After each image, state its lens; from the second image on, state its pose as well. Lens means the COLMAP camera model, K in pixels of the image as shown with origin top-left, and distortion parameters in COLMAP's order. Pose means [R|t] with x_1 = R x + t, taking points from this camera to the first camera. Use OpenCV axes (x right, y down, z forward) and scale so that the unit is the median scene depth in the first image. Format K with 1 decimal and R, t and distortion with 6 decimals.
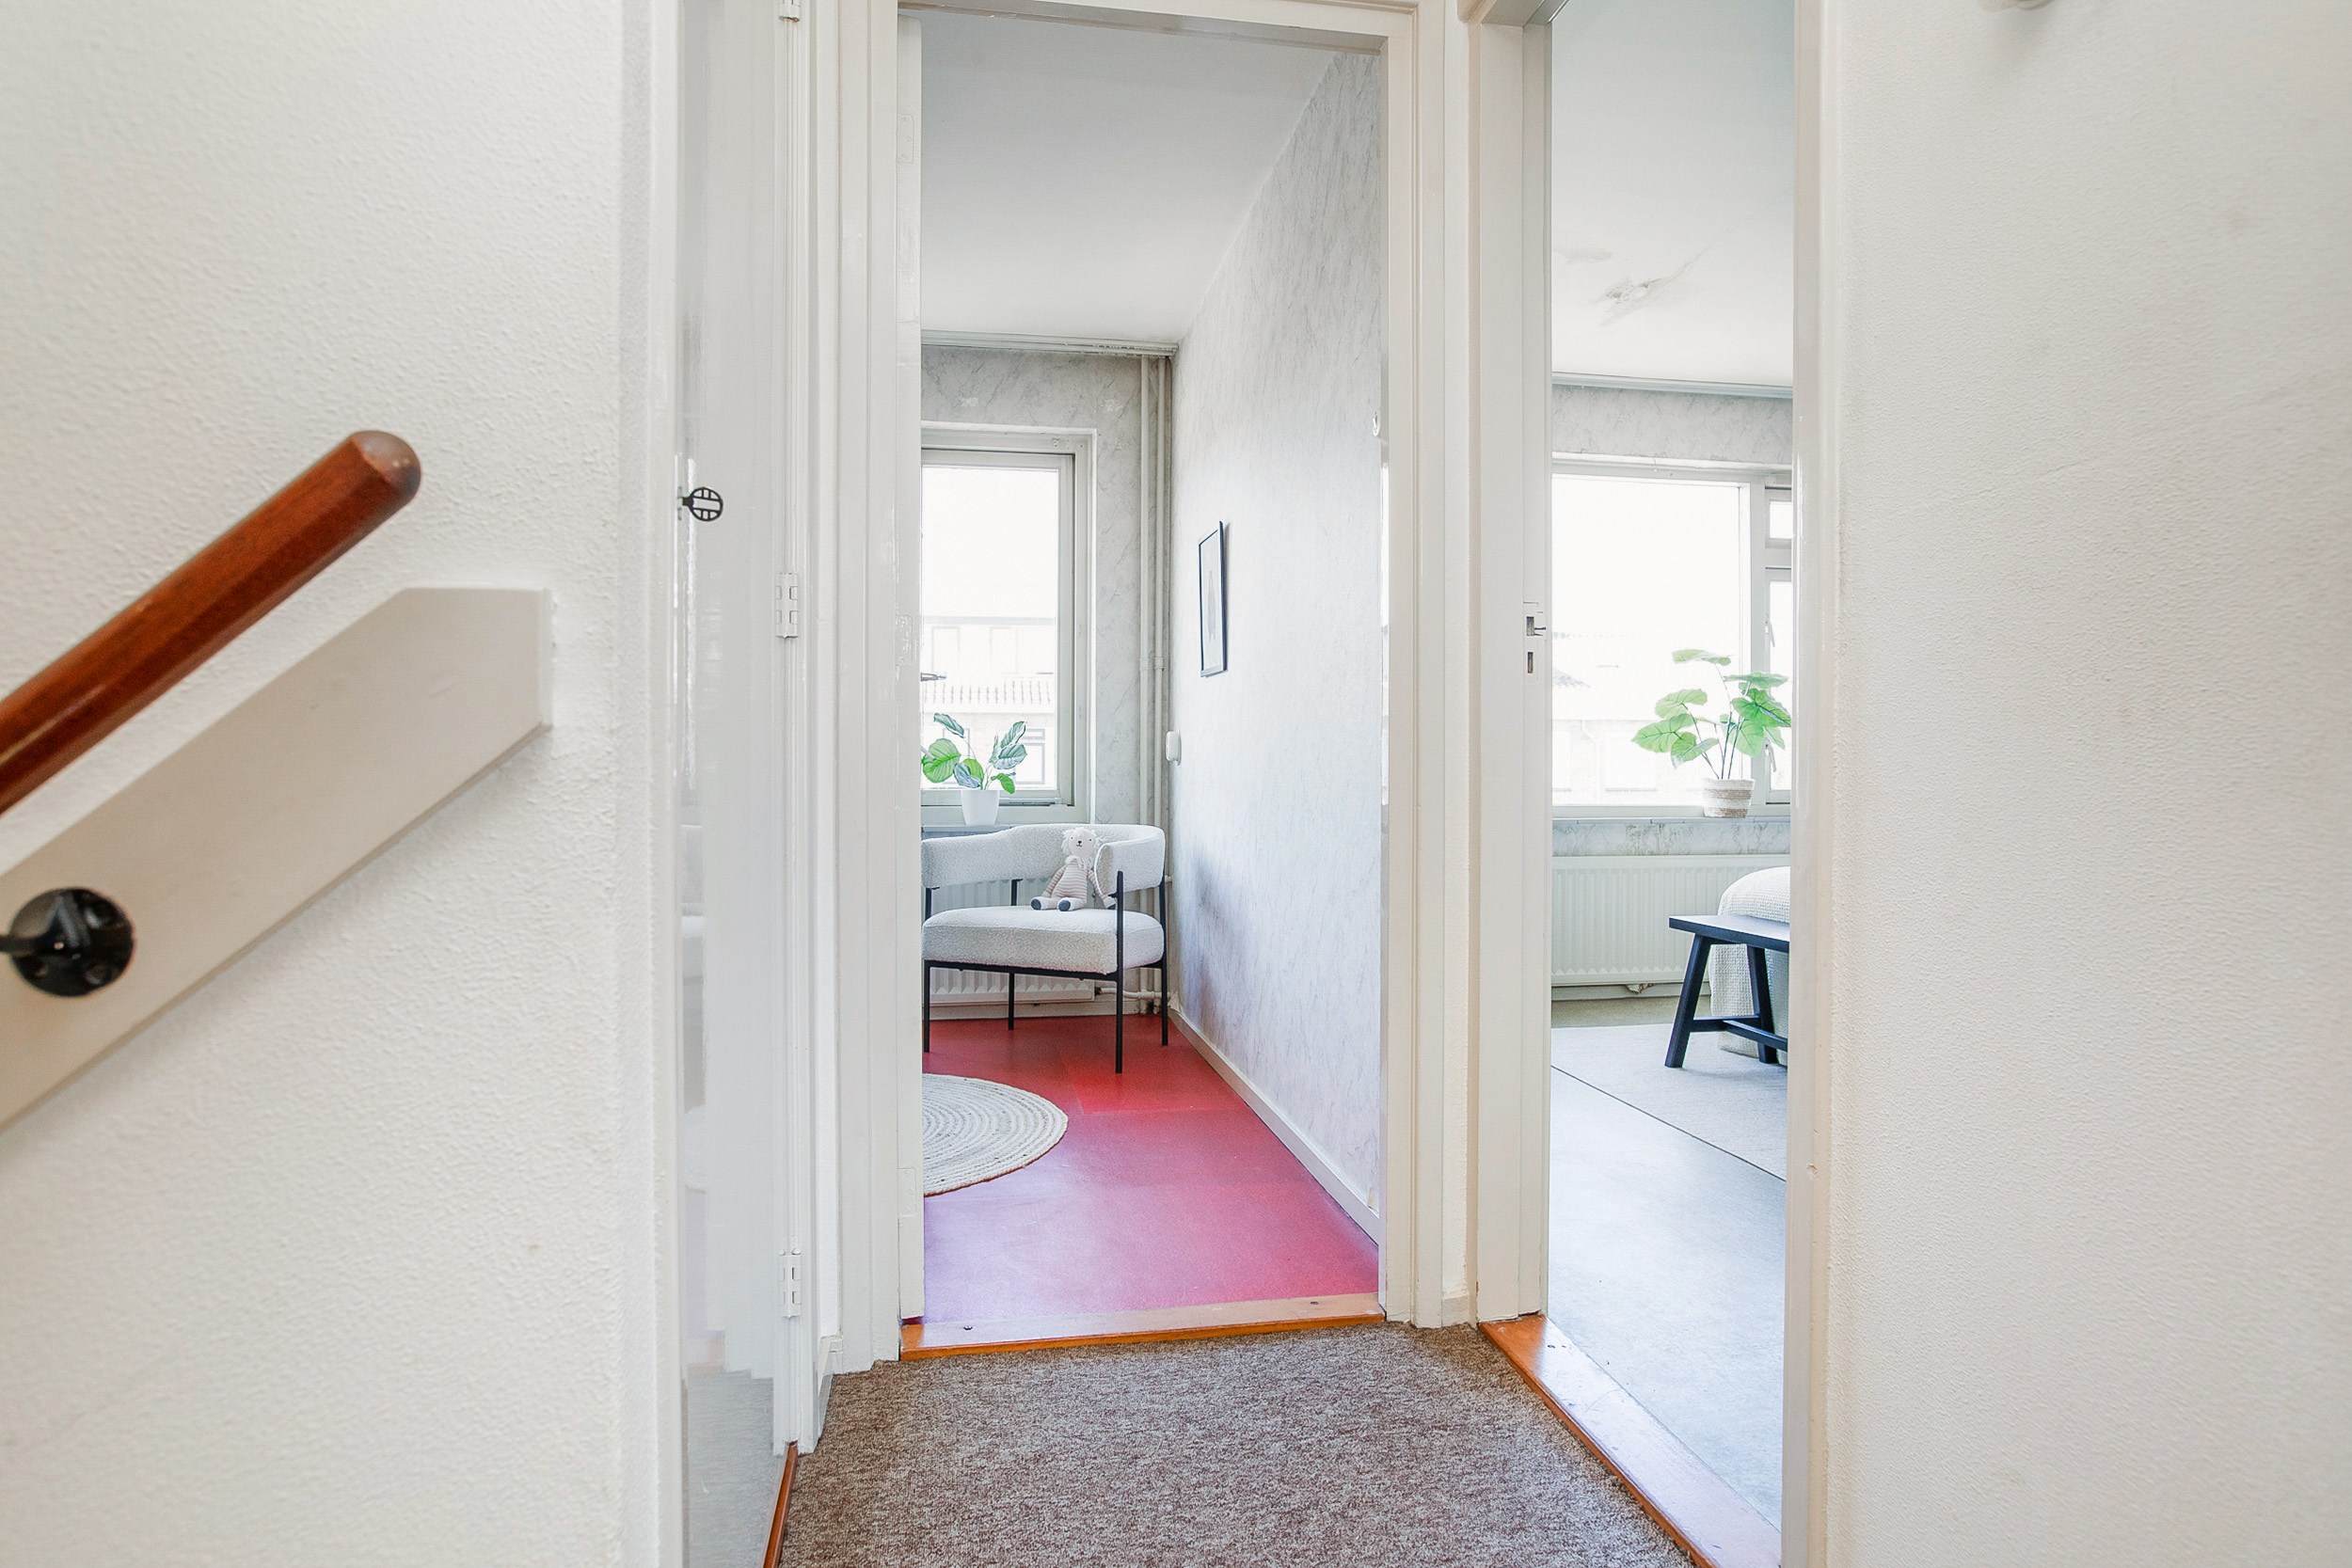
lens RADIAL K [[1409.3, 0, 1176.0], [0, 1409.3, 784.0], [0, 0, 1]] dist [-0.020514, 0.000306]
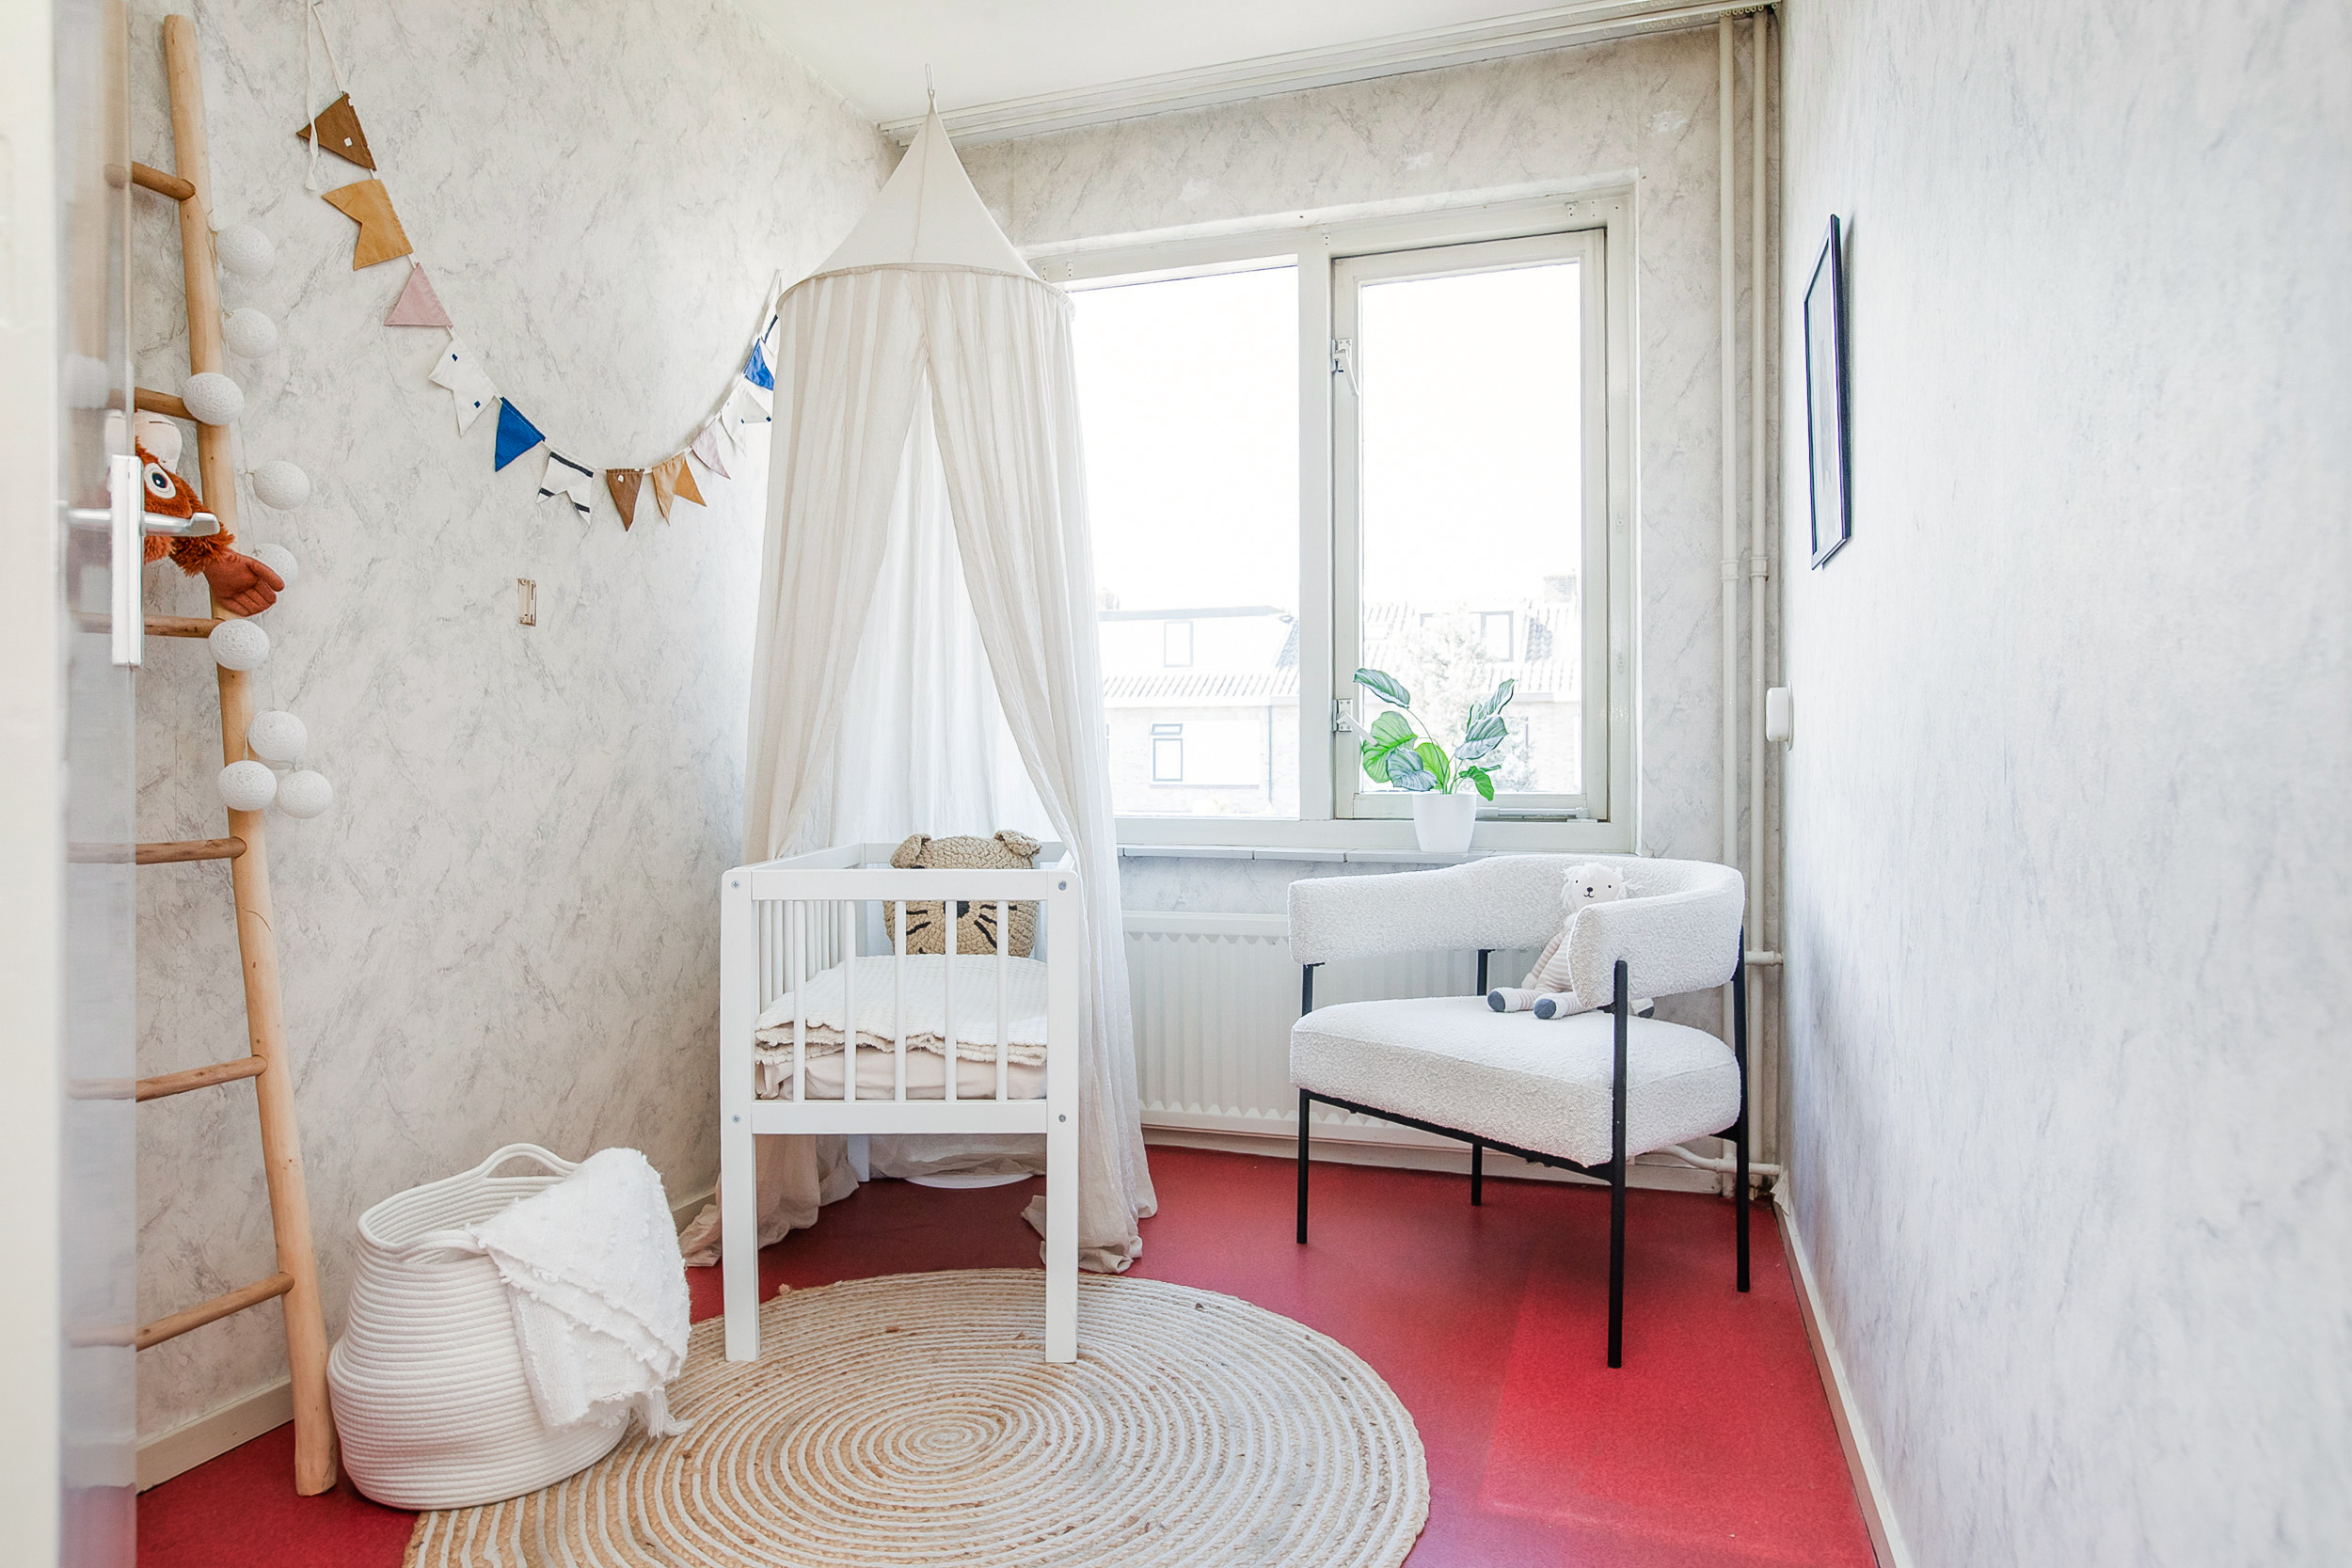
lens RADIAL K [[1409.3, 0, 1176.0], [0, 1409.3, 784.0], [0, 0, 1]] dist [-0.020514, 0.000306]
pose [[0.878995, -0.002079, -0.476827, 0.050564], [0.003950, 0.999988, 0.002921, -0.002780], [0.476815, -0.004451, 0.878992, 0.411378]]
